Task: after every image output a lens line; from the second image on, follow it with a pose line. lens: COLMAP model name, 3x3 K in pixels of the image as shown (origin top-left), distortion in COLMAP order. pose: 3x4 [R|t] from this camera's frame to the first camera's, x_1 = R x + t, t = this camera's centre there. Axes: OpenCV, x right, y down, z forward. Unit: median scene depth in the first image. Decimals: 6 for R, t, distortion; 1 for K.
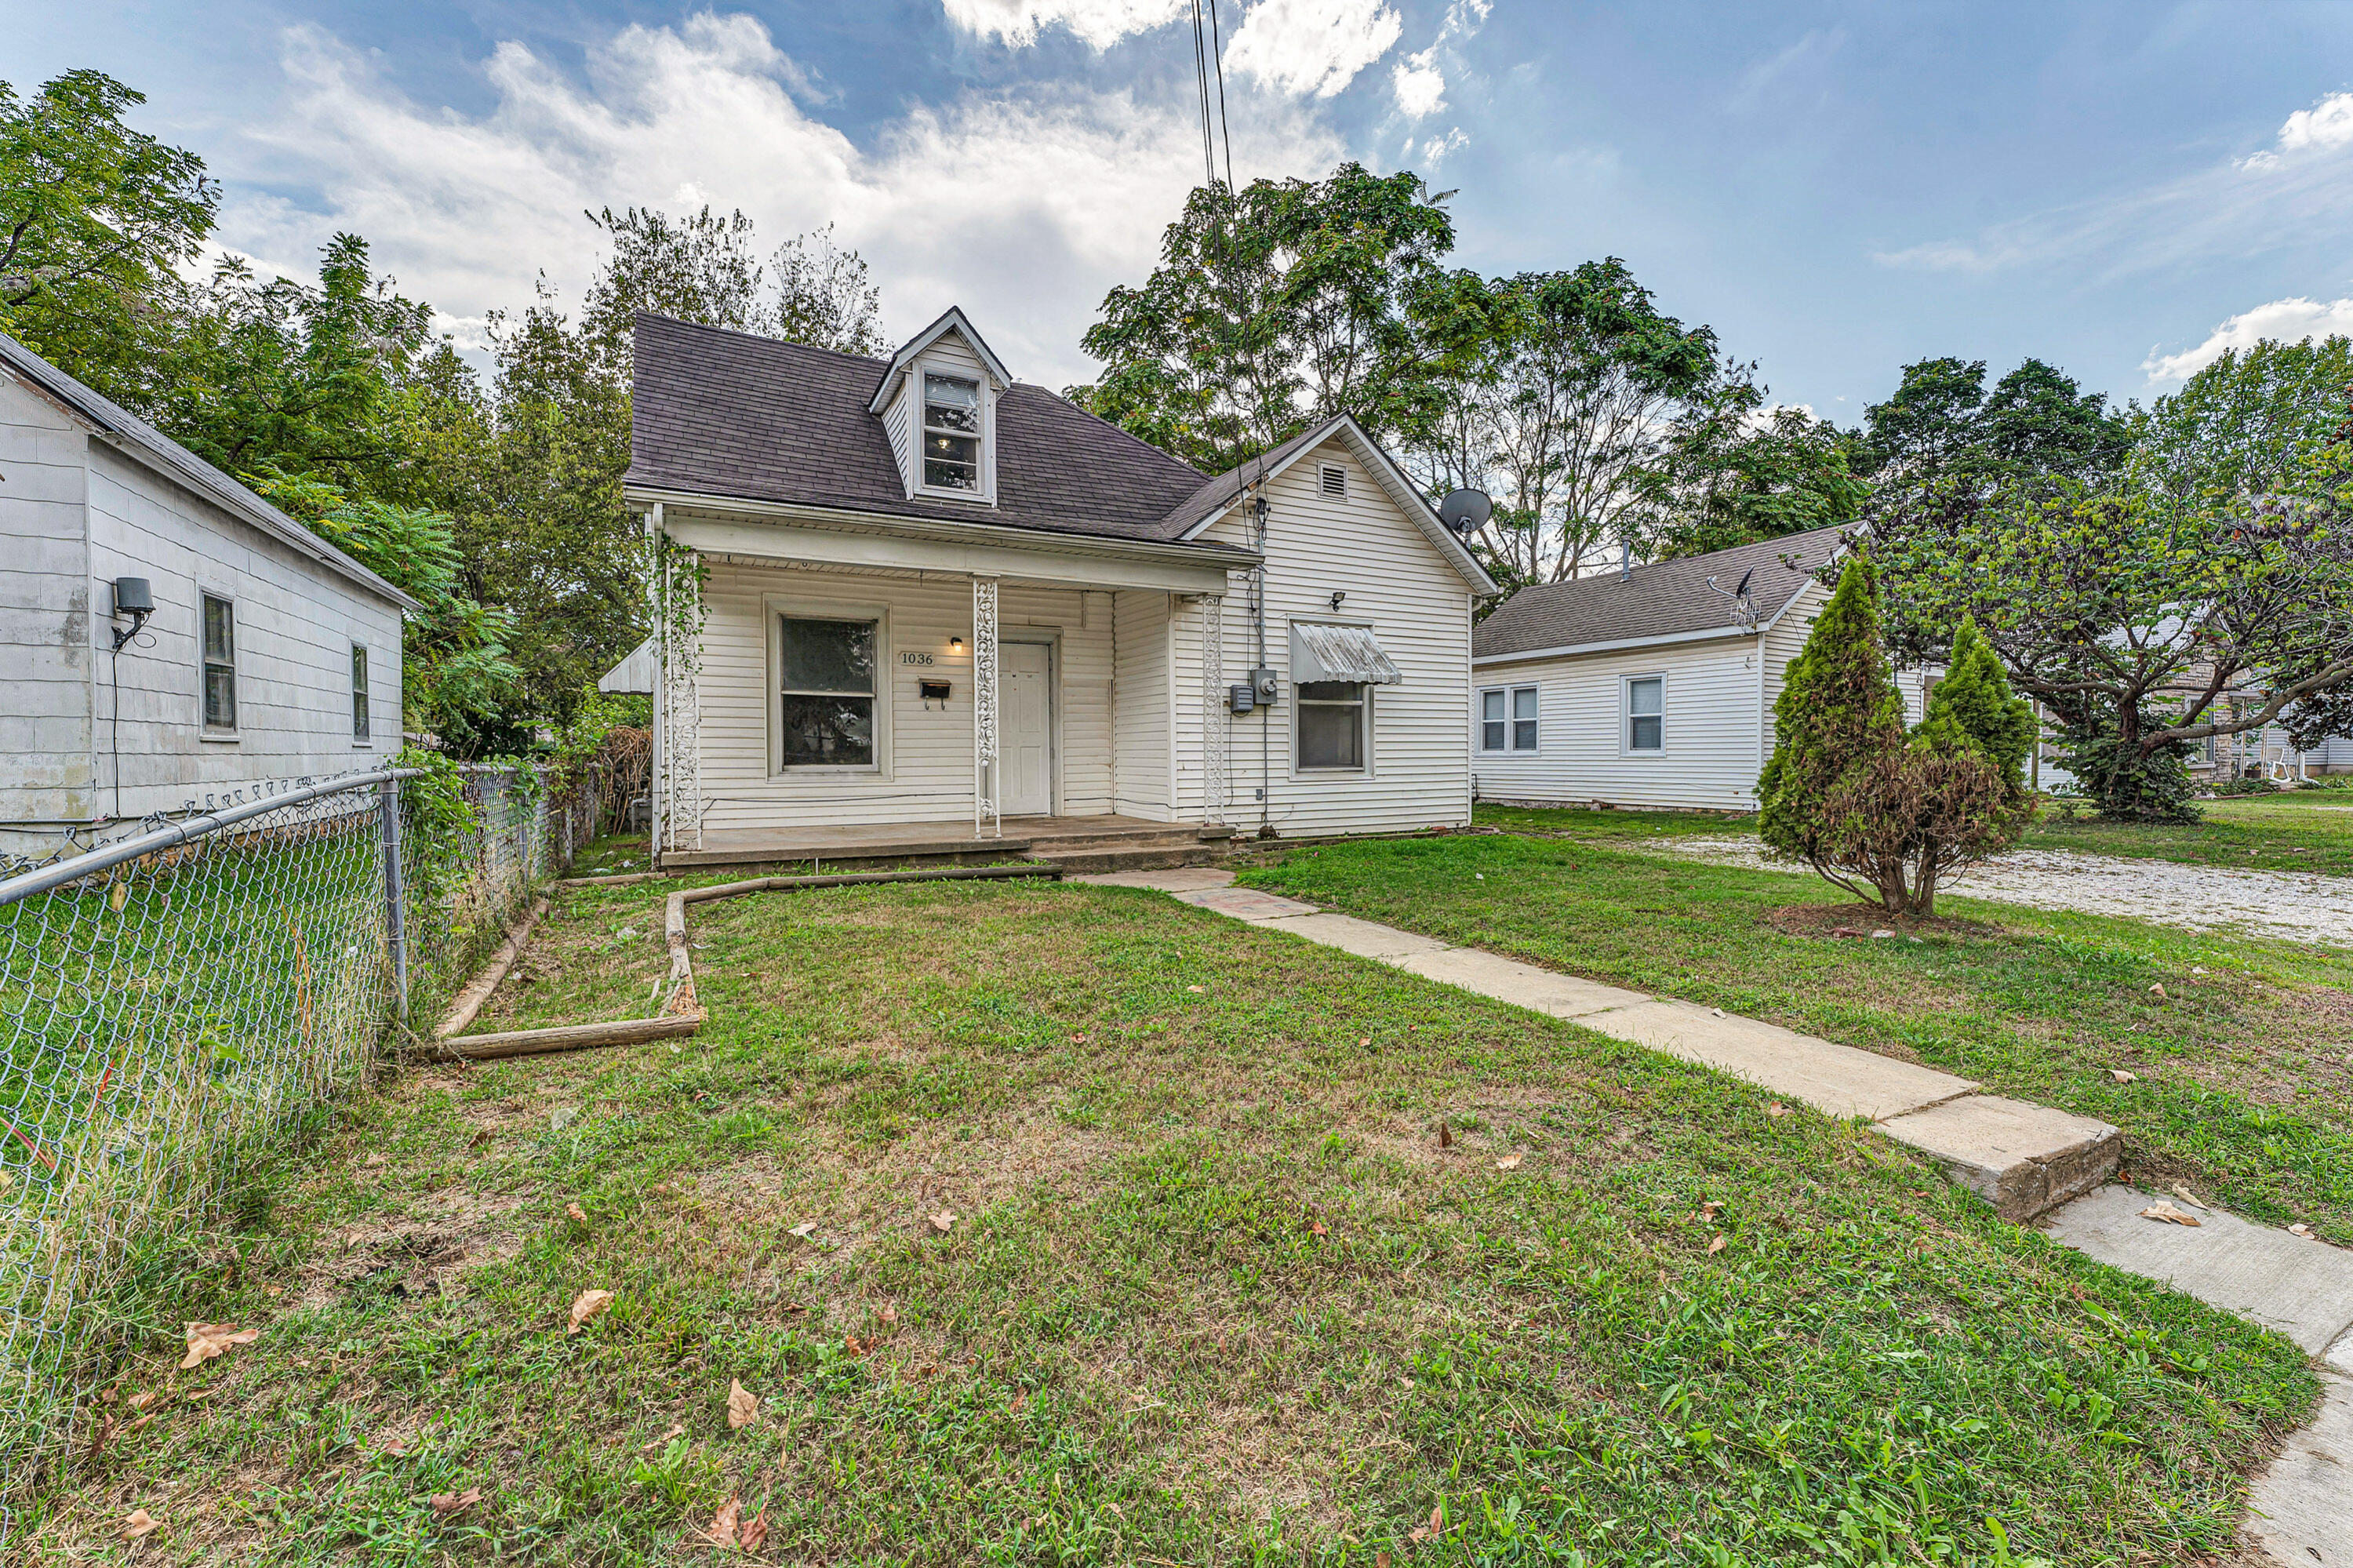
lens RADIAL K [[963.4, 0, 1191.5], [0, 963.4, 761.0], [0, 0, 1]] dist [0.016473, -0.002608]
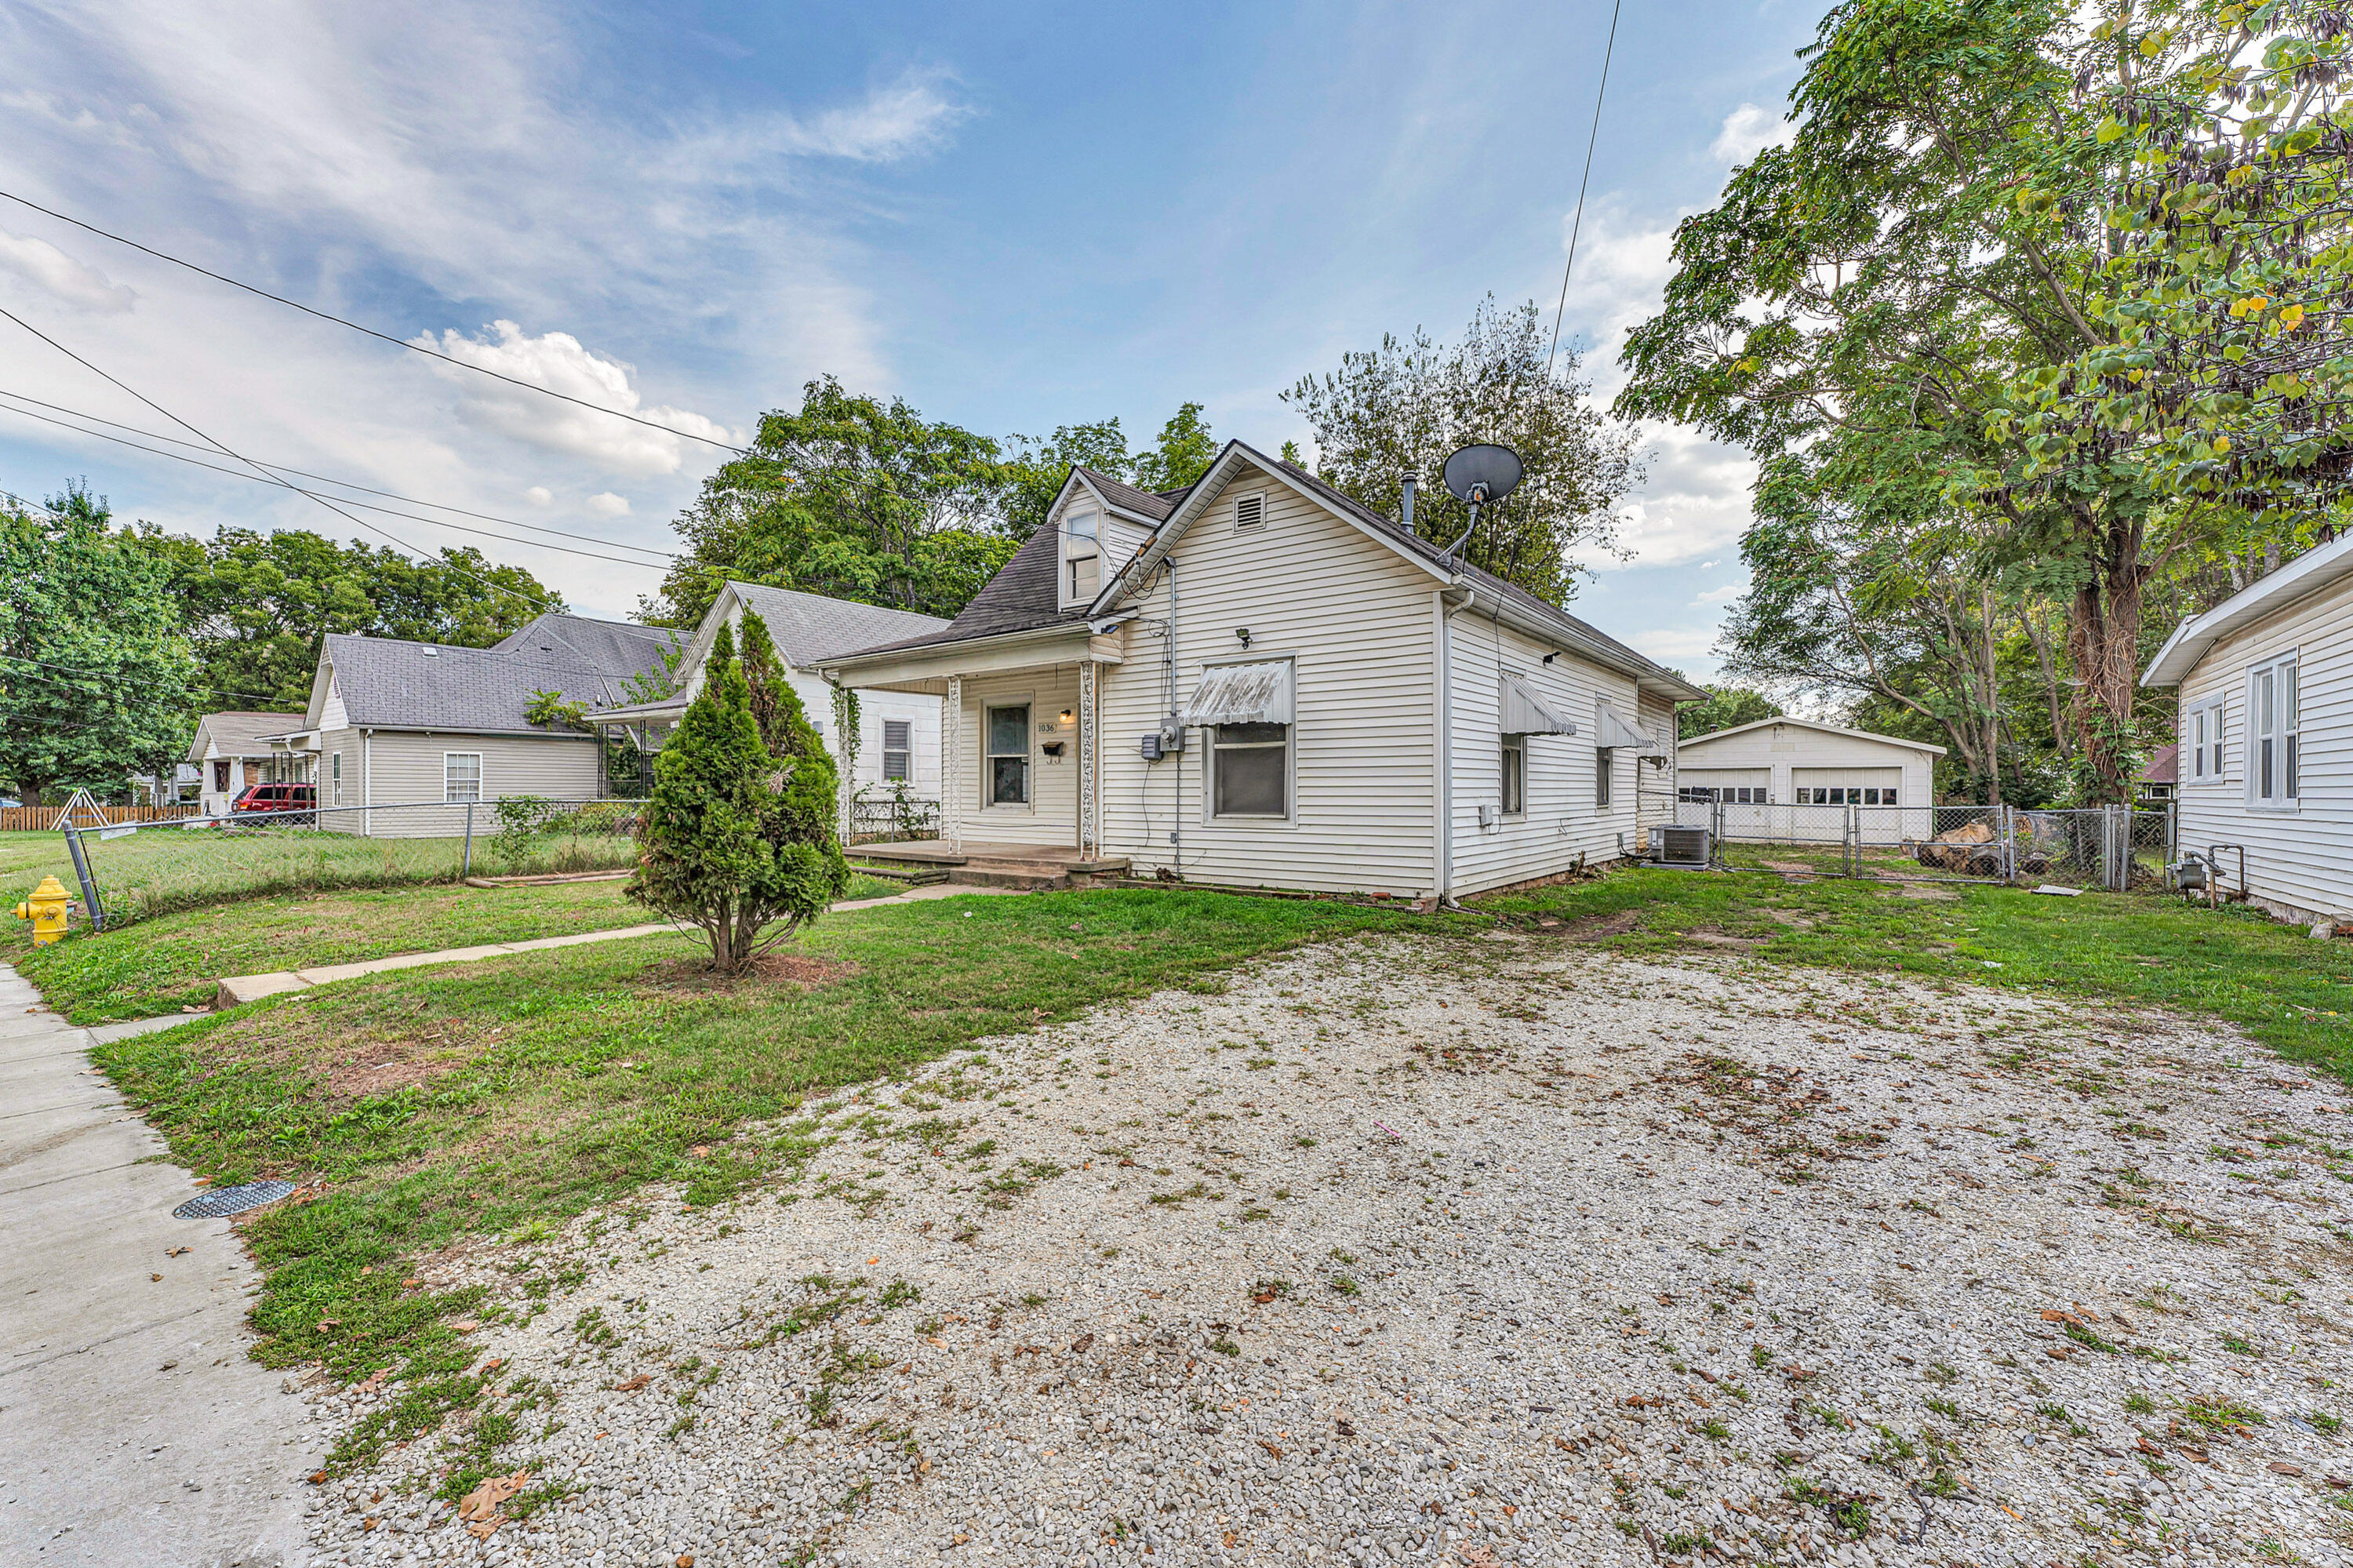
lens RADIAL K [[963.4, 0, 1162.3], [0, 963.4, 797.0], [0, 0, 1]] dist [0.016473, -0.002608]
pose [[0.399993, 0.010011, -0.916464, 1.030094], [-0.012180, 0.999910, 0.005606, -0.015460], [0.916437, 0.008920, 0.400079, 0.574613]]
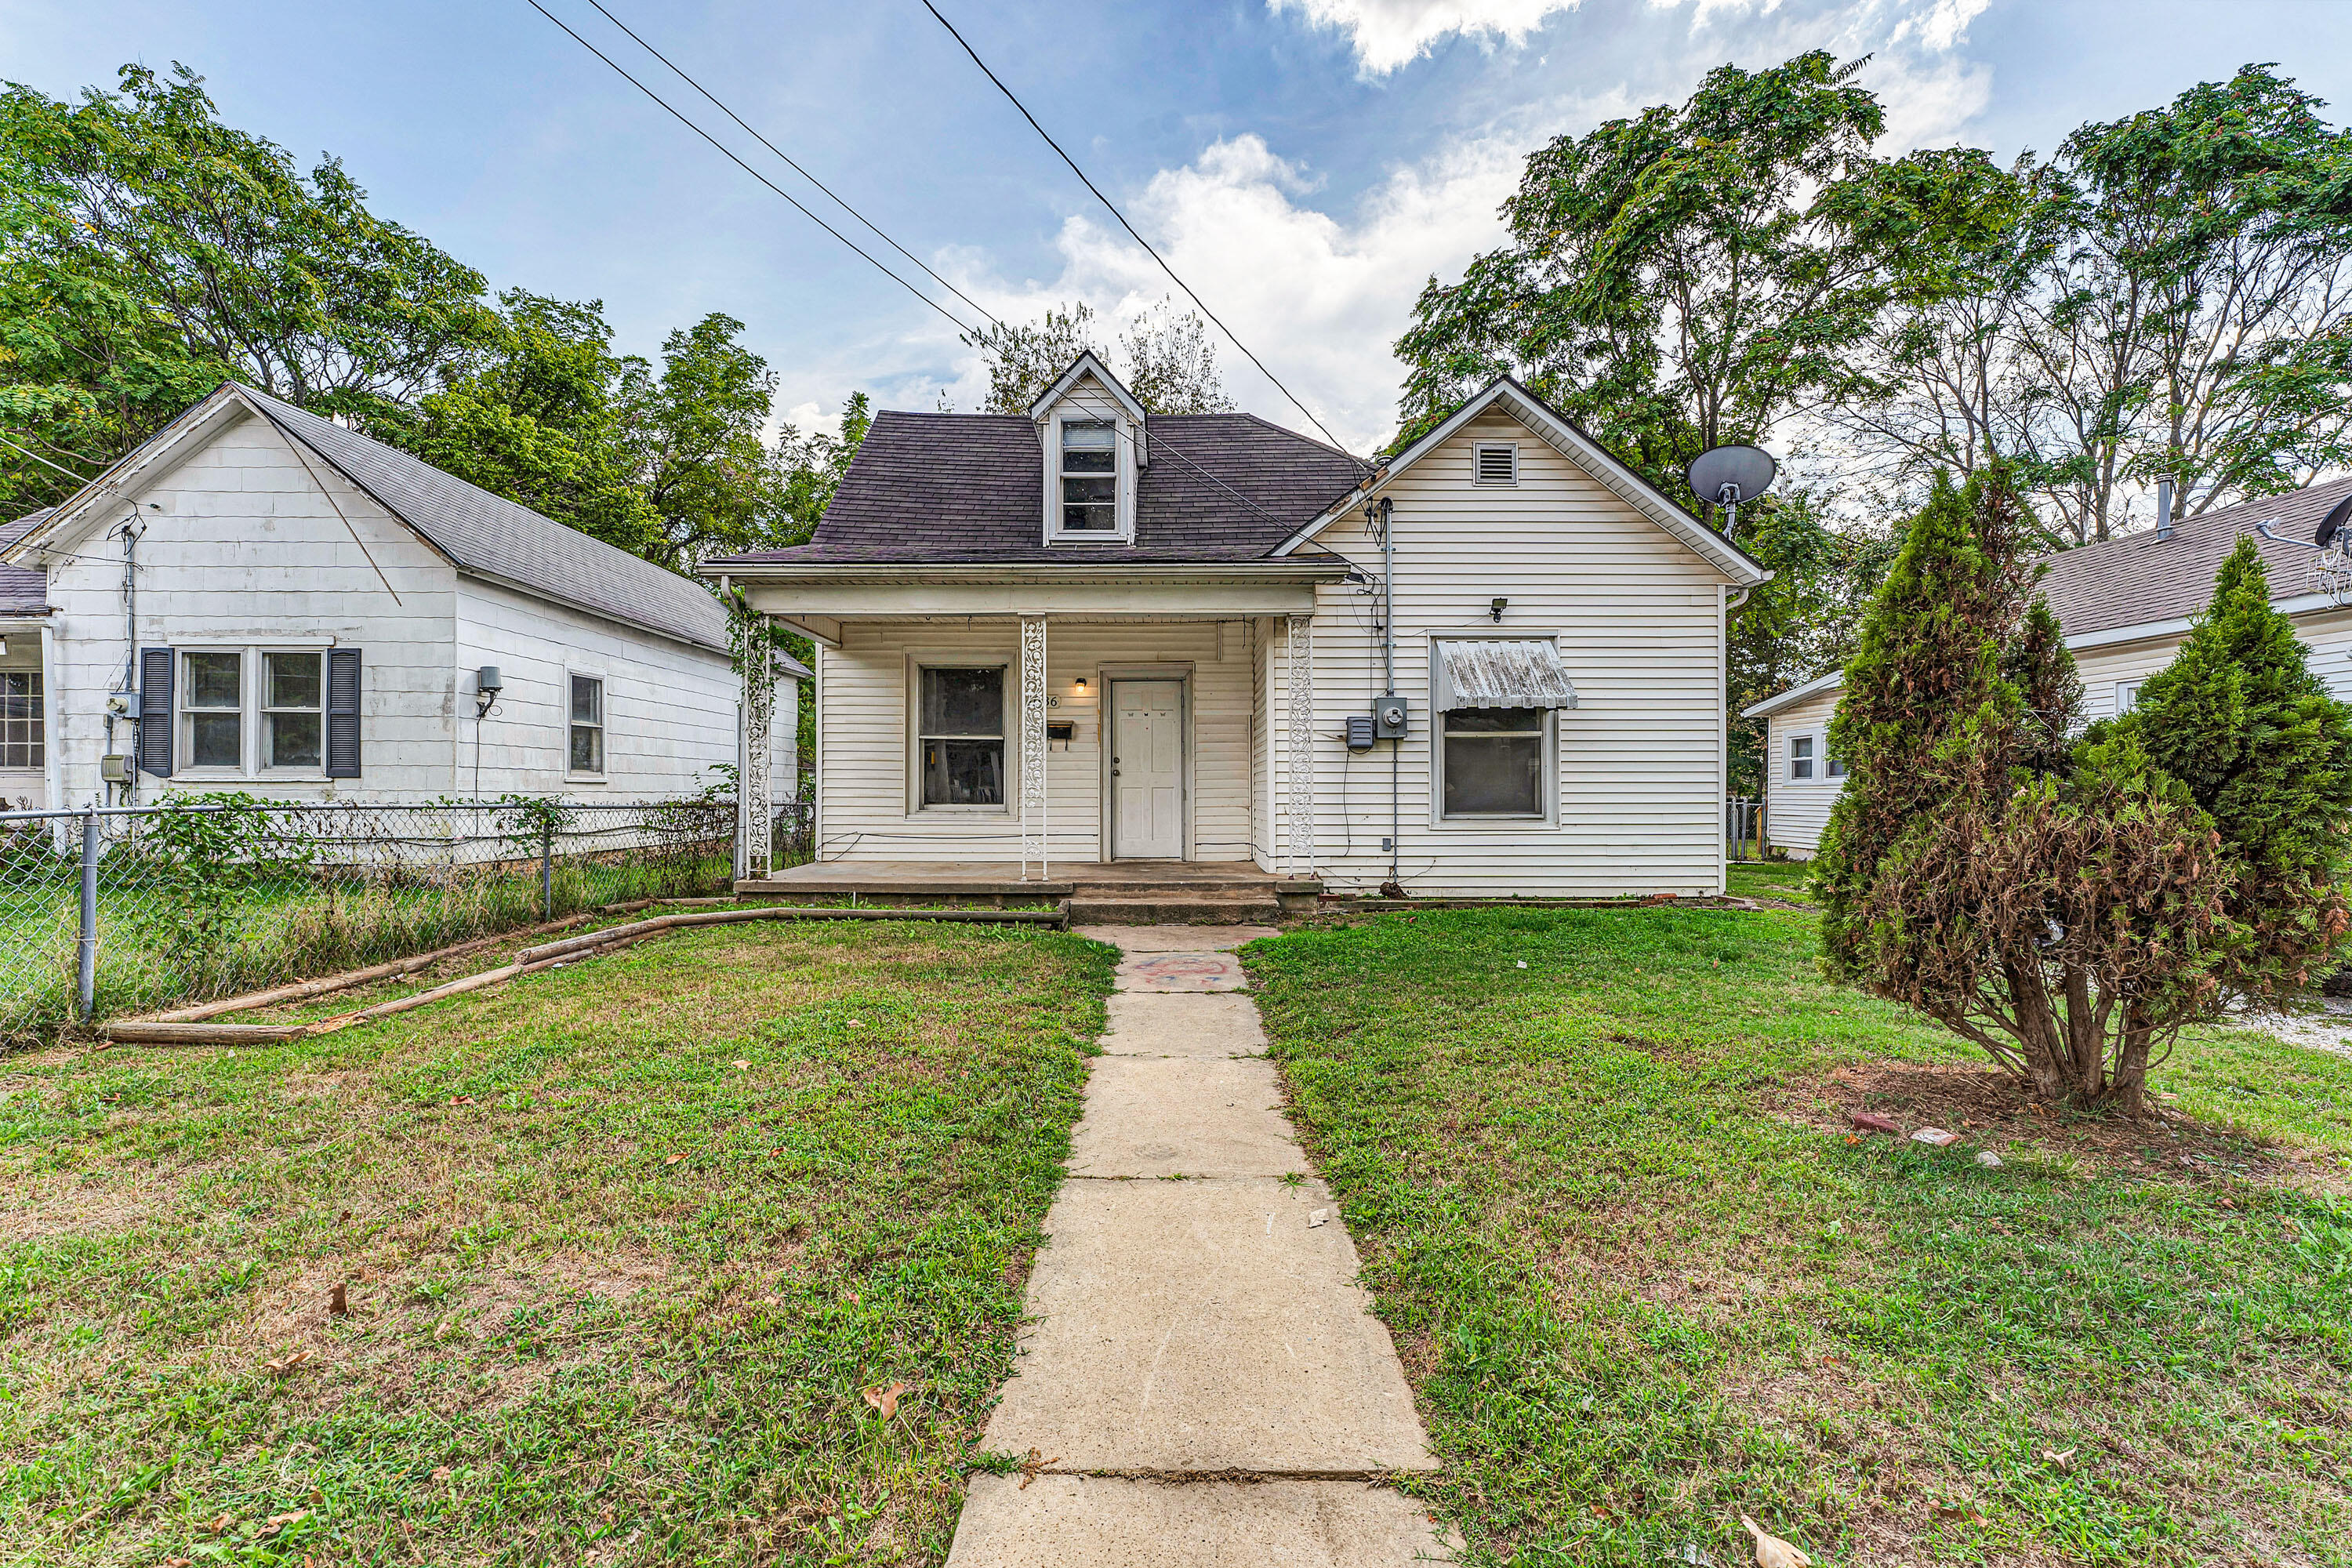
lens RADIAL K [[962.9, 0, 1175.1], [0, 962.9, 785.4], [0, 0, 1]] dist [0.016473, -0.002608]
pose [[0.880832, 0.000801, -0.473428, 0.309937], [-0.009592, 0.999823, -0.016156, -0.002036], [0.473332, 0.018772, 0.880684, 0.165465]]
